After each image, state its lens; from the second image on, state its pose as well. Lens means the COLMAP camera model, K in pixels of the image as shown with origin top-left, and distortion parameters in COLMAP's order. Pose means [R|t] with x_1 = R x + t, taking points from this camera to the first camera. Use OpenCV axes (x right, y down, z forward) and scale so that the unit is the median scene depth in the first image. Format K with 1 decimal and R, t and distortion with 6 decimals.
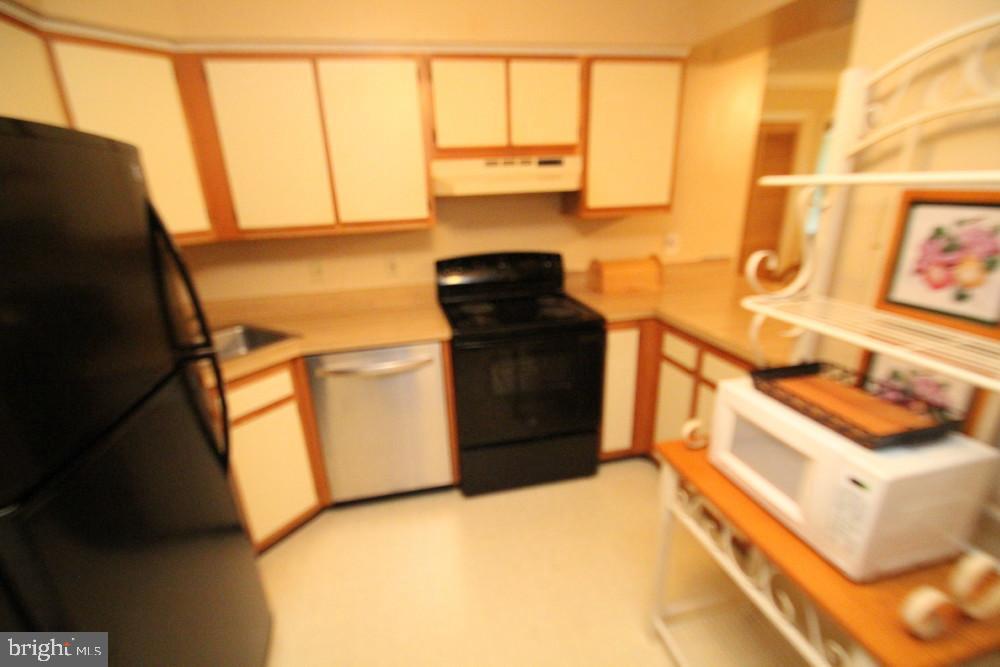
lens RADIAL K [[463.8, 0, 503.1], [0, 463.8, 353.7], [0, 0, 1]] dist [0.000341, -0.009439]
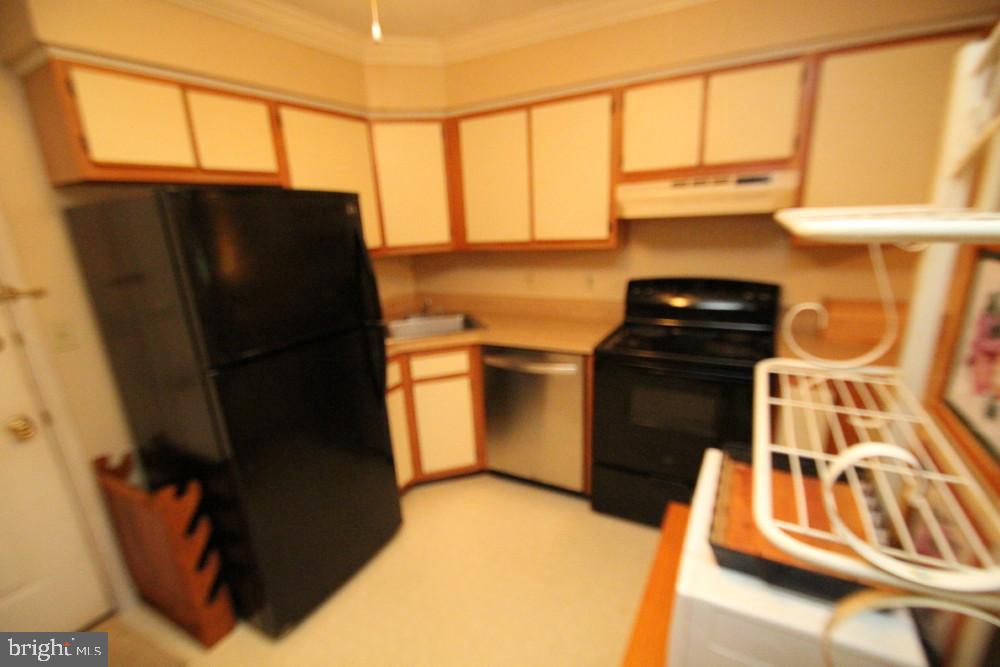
lens RADIAL K [[463.8, 0, 503.1], [0, 463.8, 353.7], [0, 0, 1]] dist [0.000341, -0.009439]
pose [[0.746555, 0.188098, -0.638181, 0.388862], [-0.206749, 0.977303, 0.046192, -0.036679], [0.632385, 0.097458, 0.768499, 0.064814]]
